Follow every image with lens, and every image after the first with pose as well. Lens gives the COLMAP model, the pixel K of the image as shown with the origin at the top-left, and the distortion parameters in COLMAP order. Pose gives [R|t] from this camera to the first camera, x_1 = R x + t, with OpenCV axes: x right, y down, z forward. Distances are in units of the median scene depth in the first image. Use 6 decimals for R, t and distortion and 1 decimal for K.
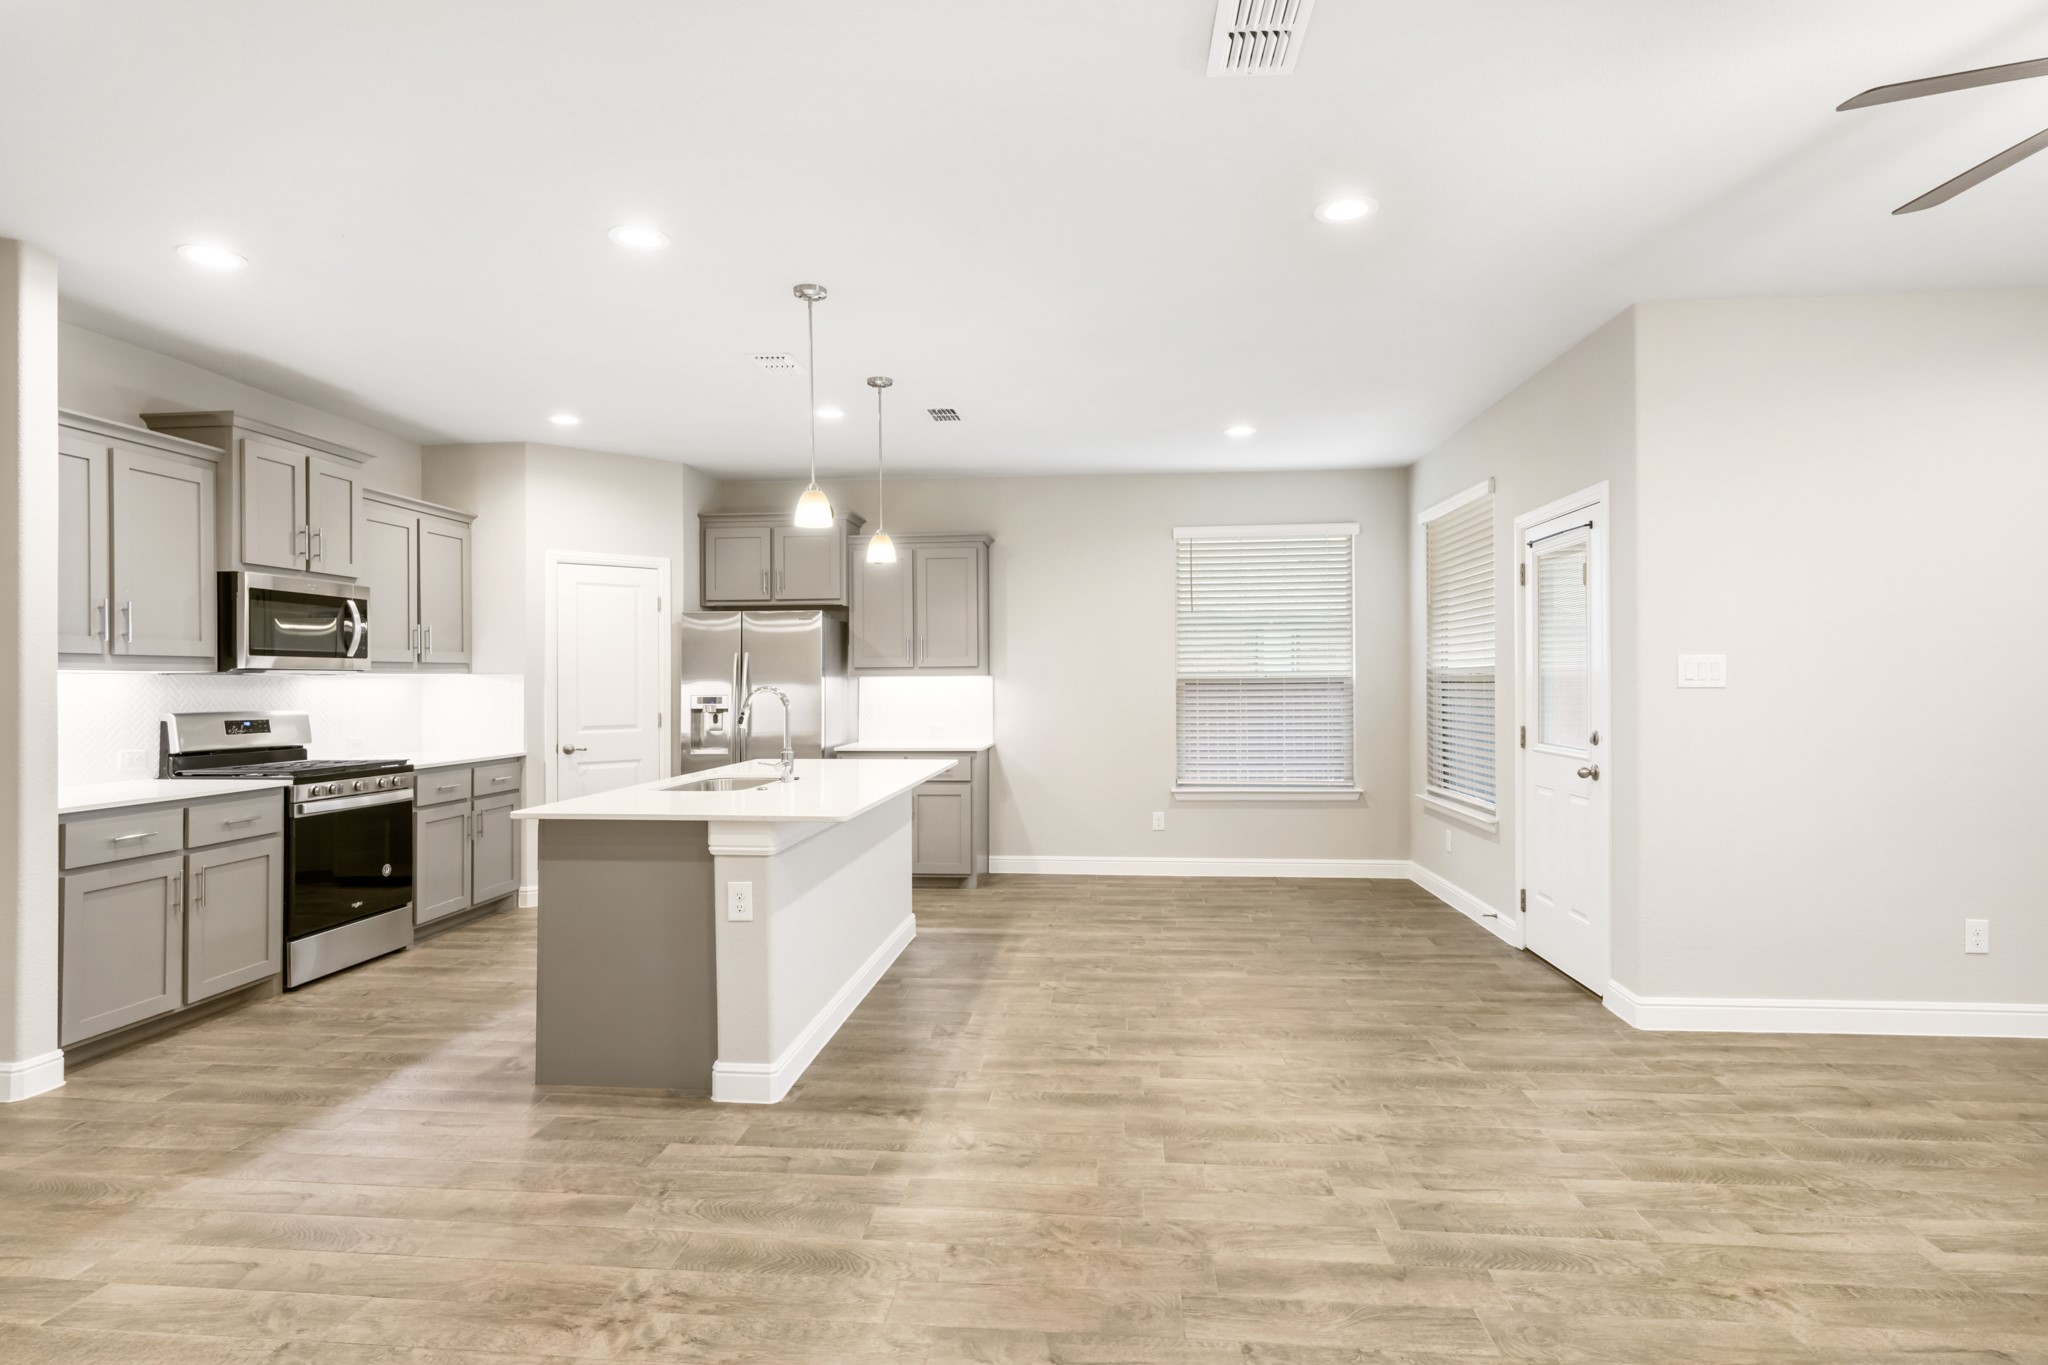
lens RADIAL K [[1050.5, 0, 1021.7], [0, 1050.5, 673.0], [0, 0, 1]] dist [0.001668, -0.000647]
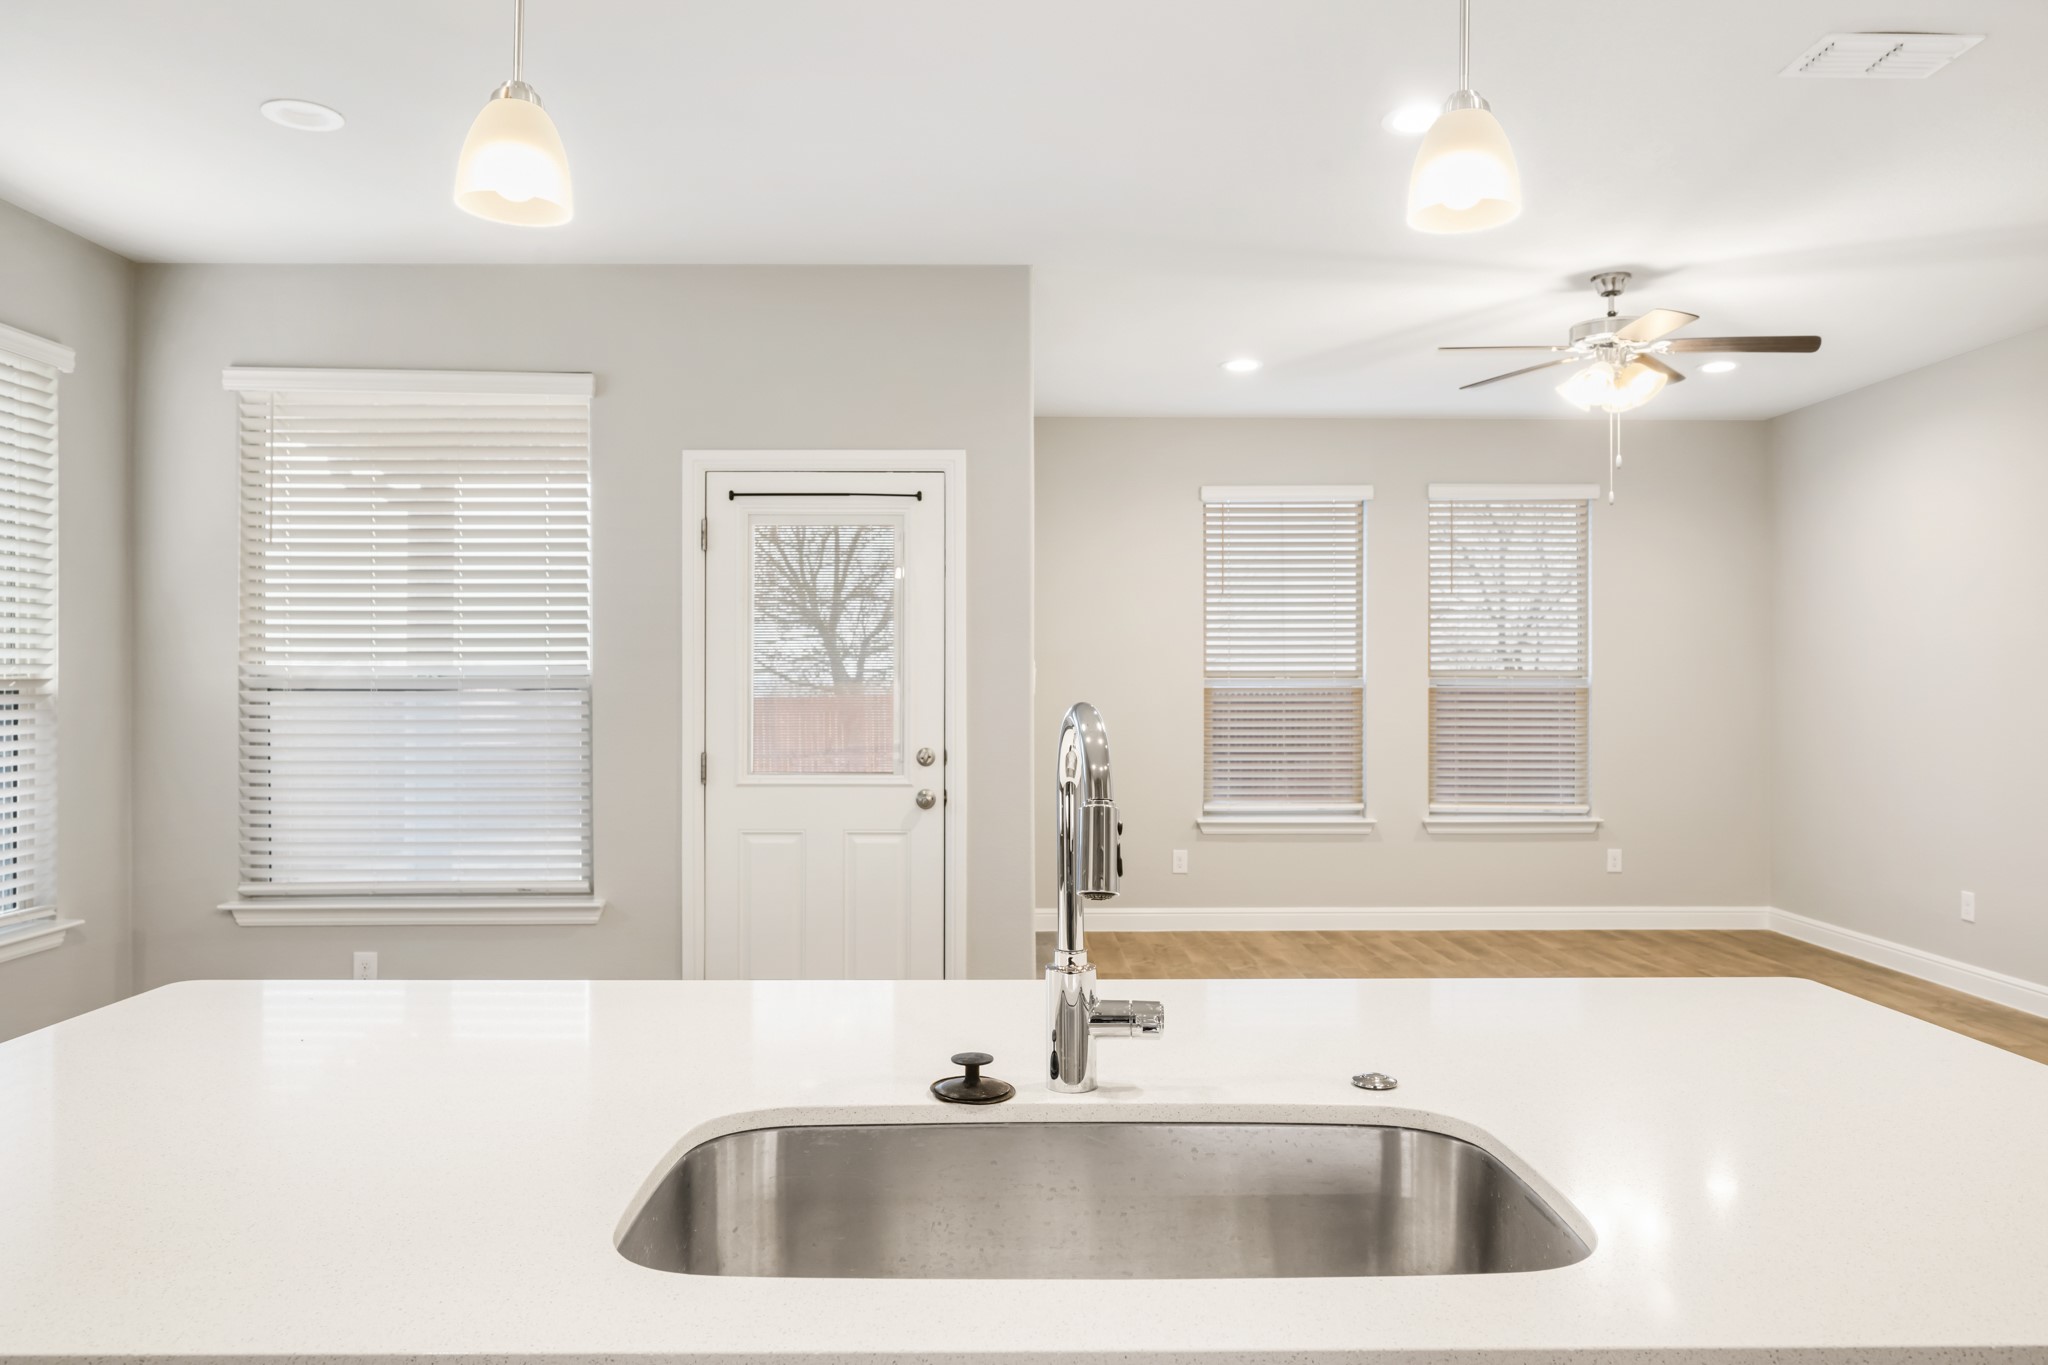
lens RADIAL K [[1399.5, 0, 1022.3], [0, 1399.5, 680.8], [0, 0, 1]] dist [-0.001156, 0.001665]
pose [[-0.111949, 0.007779, 0.993683, -0.472997], [-0.008616, 0.999924, -0.008799, 0.008206], [-0.993677, -0.009547, -0.111874, 0.894006]]
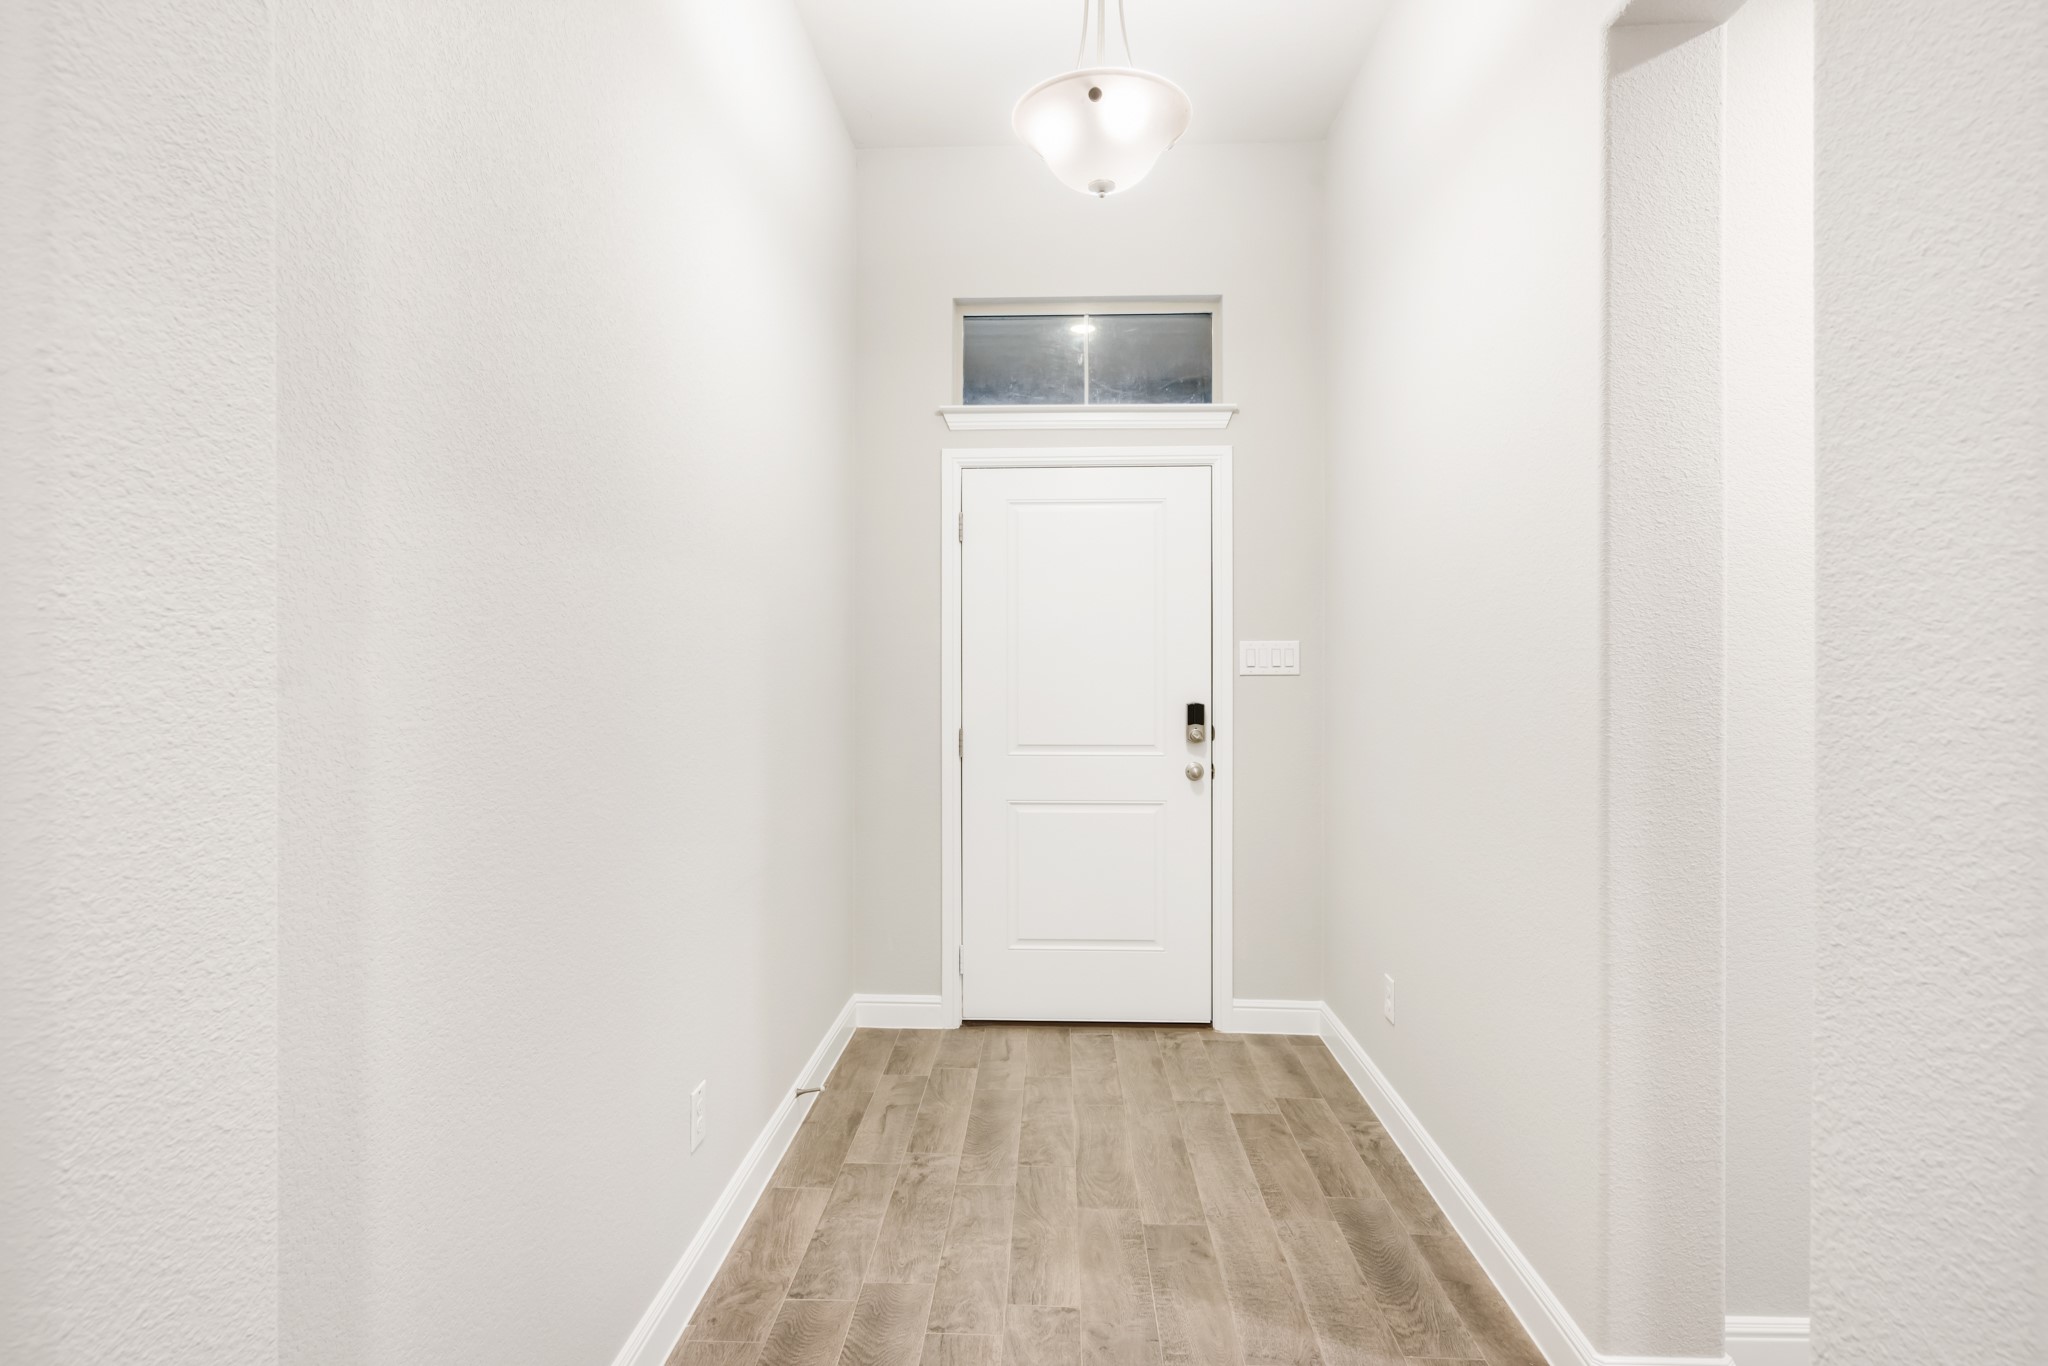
lens RADIAL K [[1045.6, 0, 1019.5], [0, 1045.6, 675.0], [0, 0, 1]] dist [0.002116, 0.000273]
pose [[-0.056656, 0.003645, 0.998387, -0.273084], [-0.000917, 0.999993, -0.003703, 0.013460], [-0.998393, -0.001125, -0.056652, 1.018439]]
